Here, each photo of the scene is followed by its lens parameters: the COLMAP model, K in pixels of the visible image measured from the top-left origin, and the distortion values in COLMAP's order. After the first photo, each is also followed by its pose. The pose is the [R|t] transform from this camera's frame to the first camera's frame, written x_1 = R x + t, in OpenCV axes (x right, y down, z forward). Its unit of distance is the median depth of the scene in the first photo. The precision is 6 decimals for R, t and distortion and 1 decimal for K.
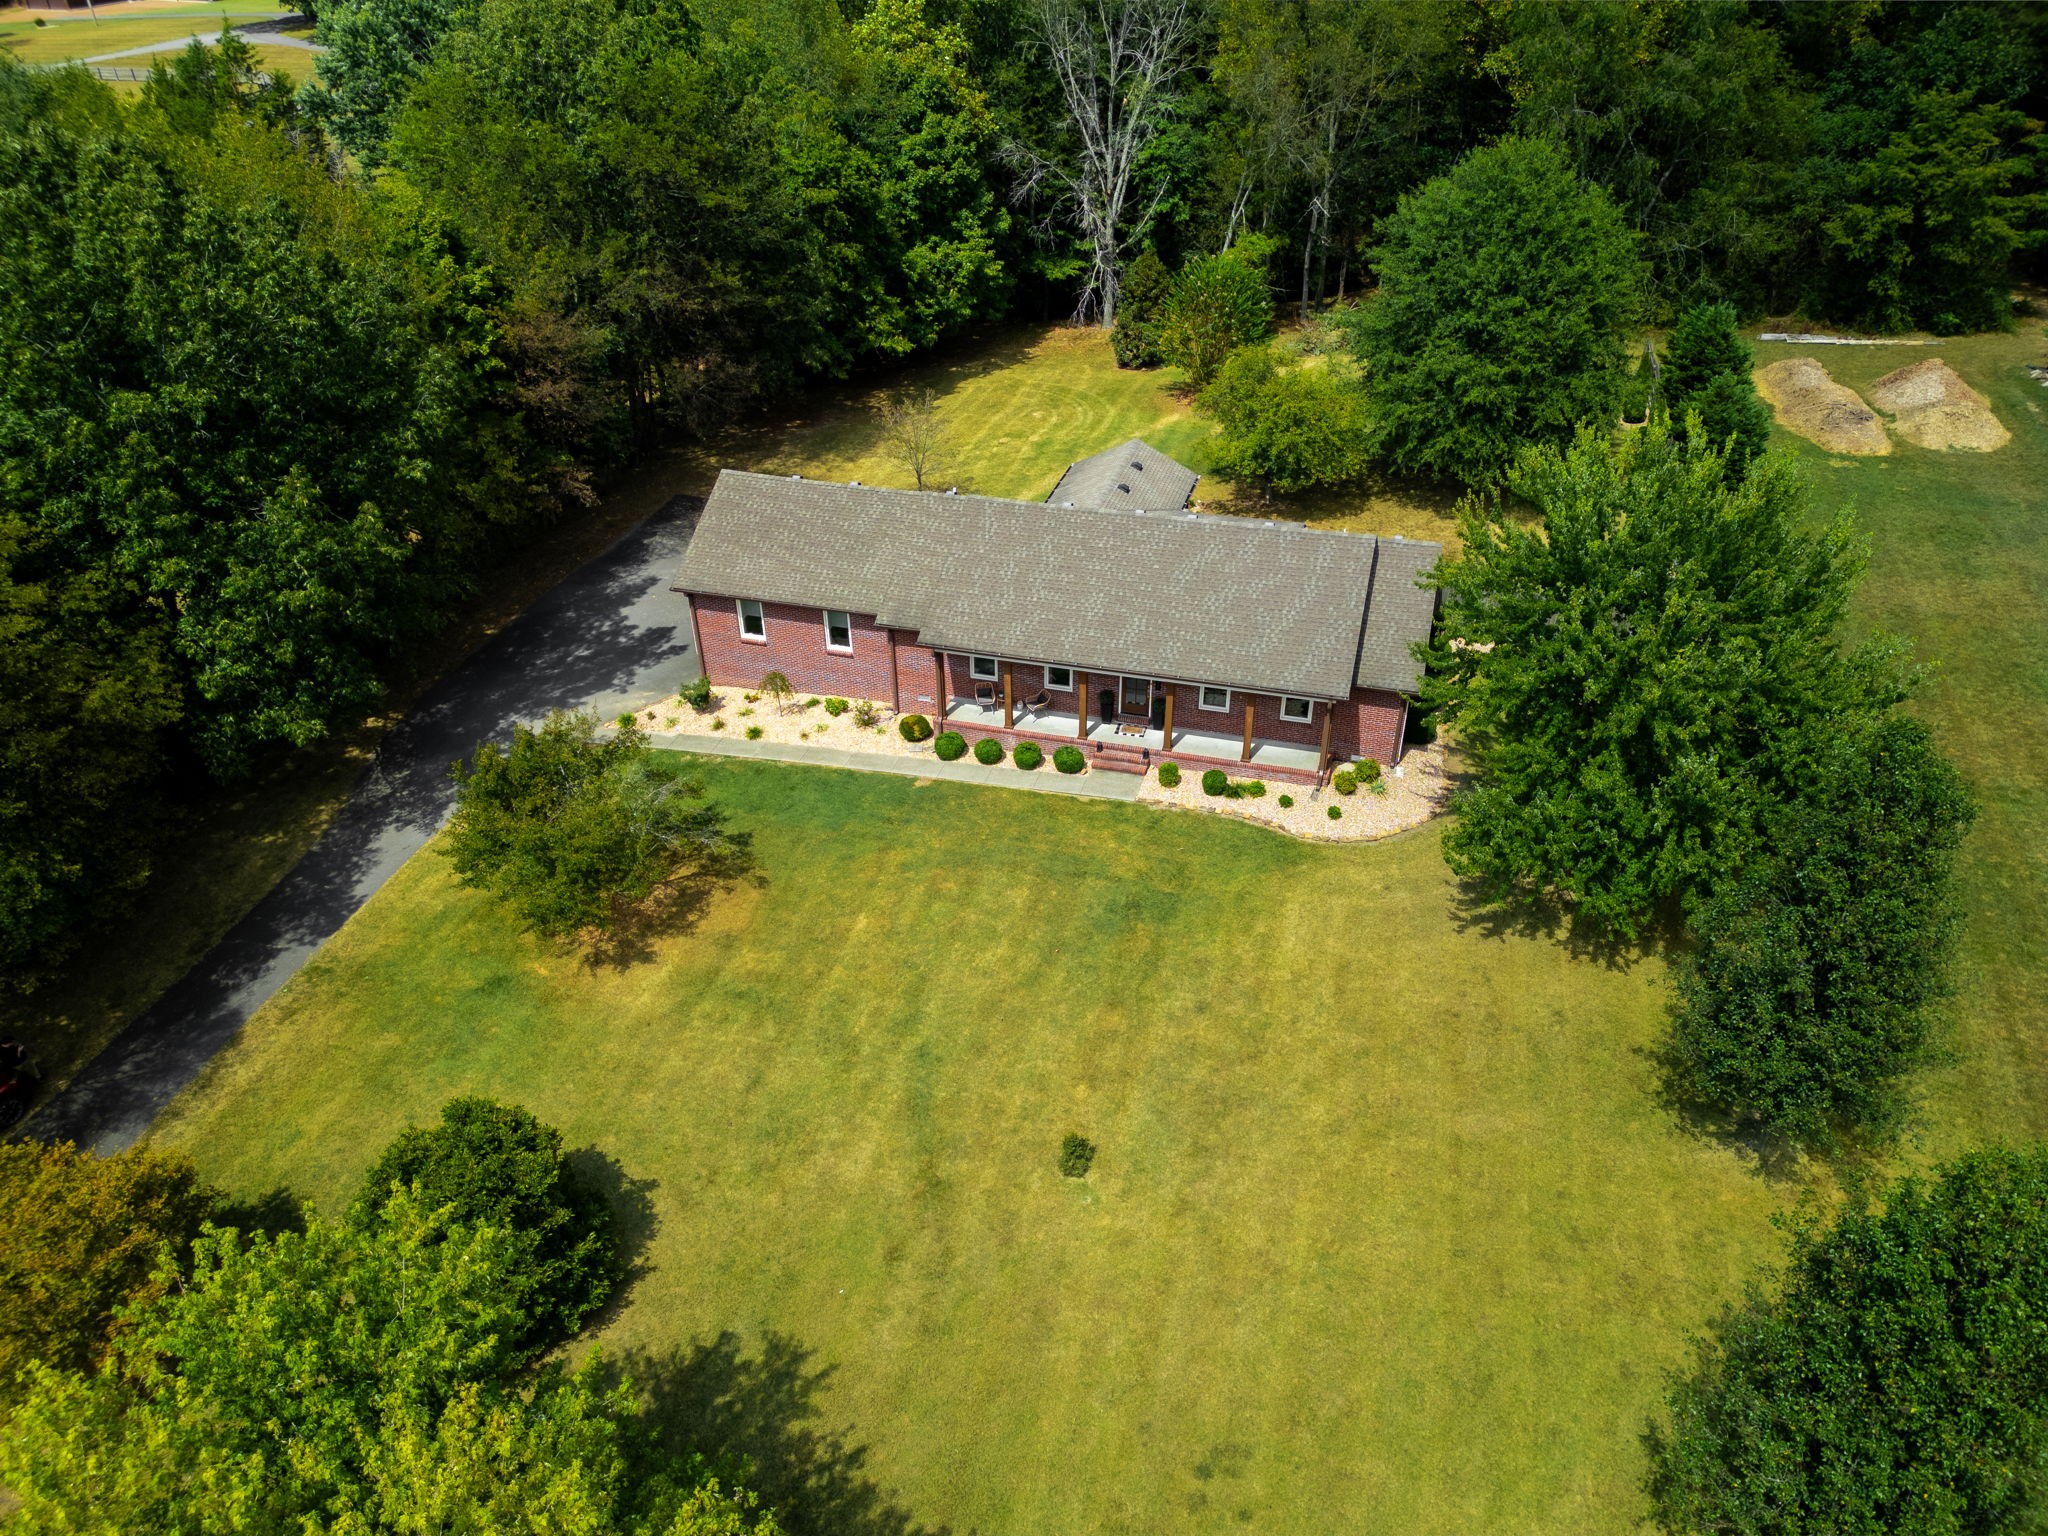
lens RADIAL K [[1428.4, 0, 1024.0], [0, 1428.4, 768.0], [0, 0, 1]] dist [0.093752, -0.106898]
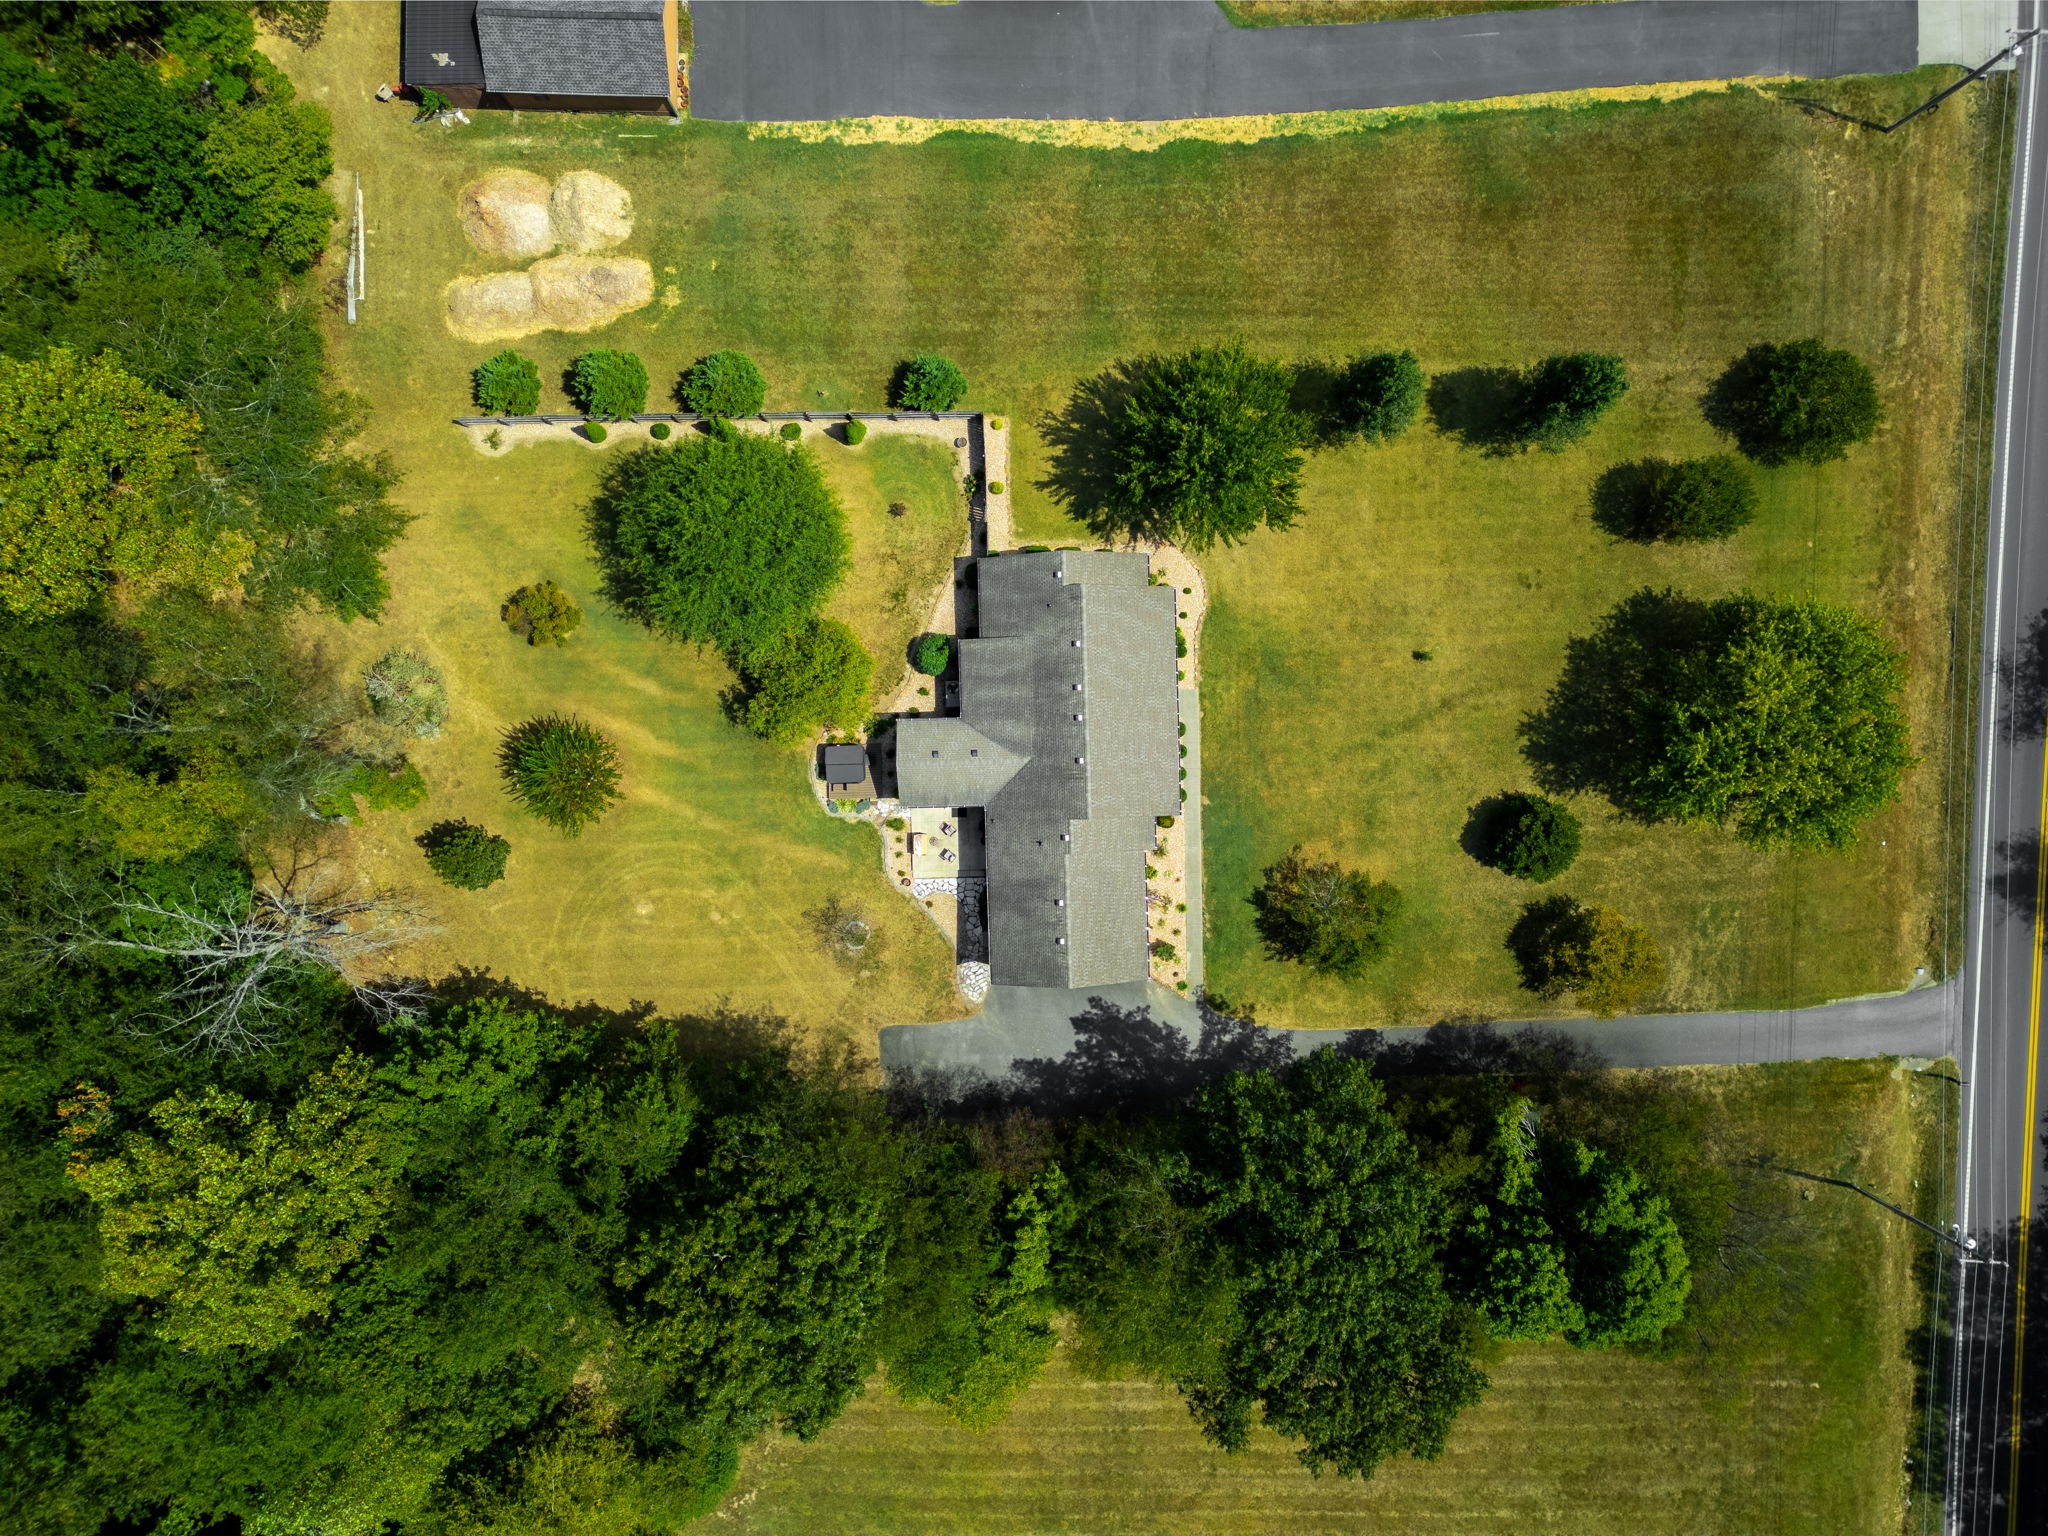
lens RADIAL K [[1458.3, 0, 1018.1], [0, 1458.3, 765.6], [0, 0, 1]] dist [0.064180, -0.060329]
pose [[-0.300131, -0.953885, 0.004876, 0.040964], [0.542972, -0.166634, 0.823052, -1.780469], [-0.784285, 0.249671, 0.567945, 0.074938]]
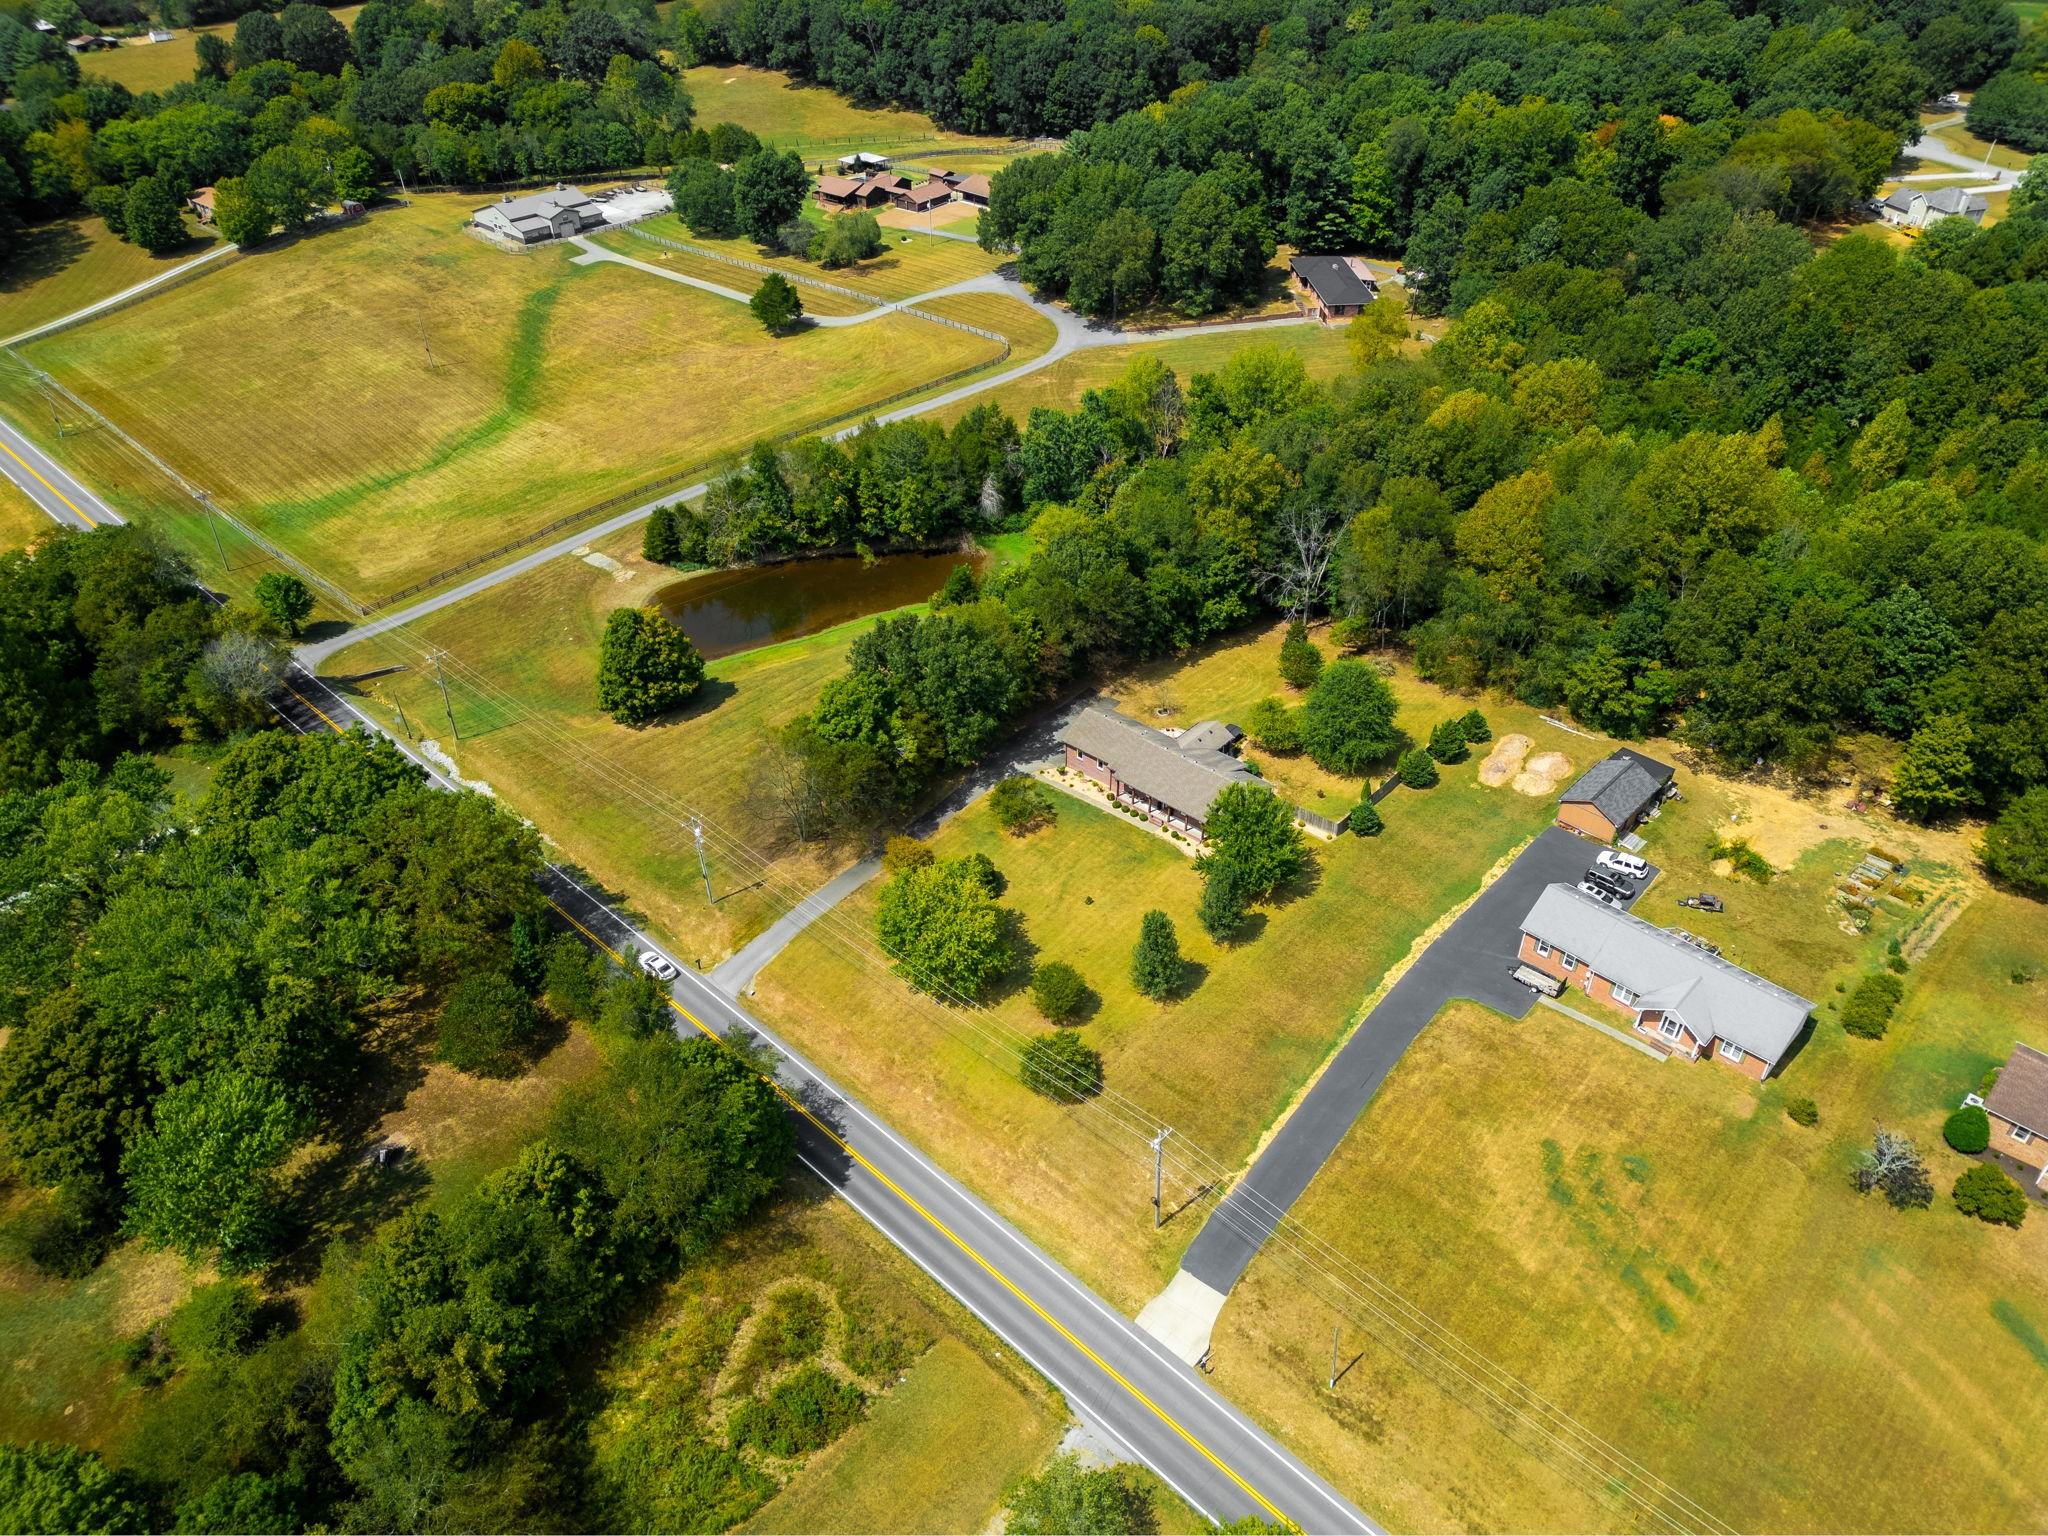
lens RADIAL K [[1428.4, 0, 1024.0], [0, 1428.4, 768.0], [0, 0, 1]] dist [0.093752, -0.106898]
pose [[0.903582, 0.262068, -0.338909, 0.998420], [-0.243825, 0.965040, 0.096162, -0.420668], [0.352261, -0.004256, 0.935892, -2.638467]]
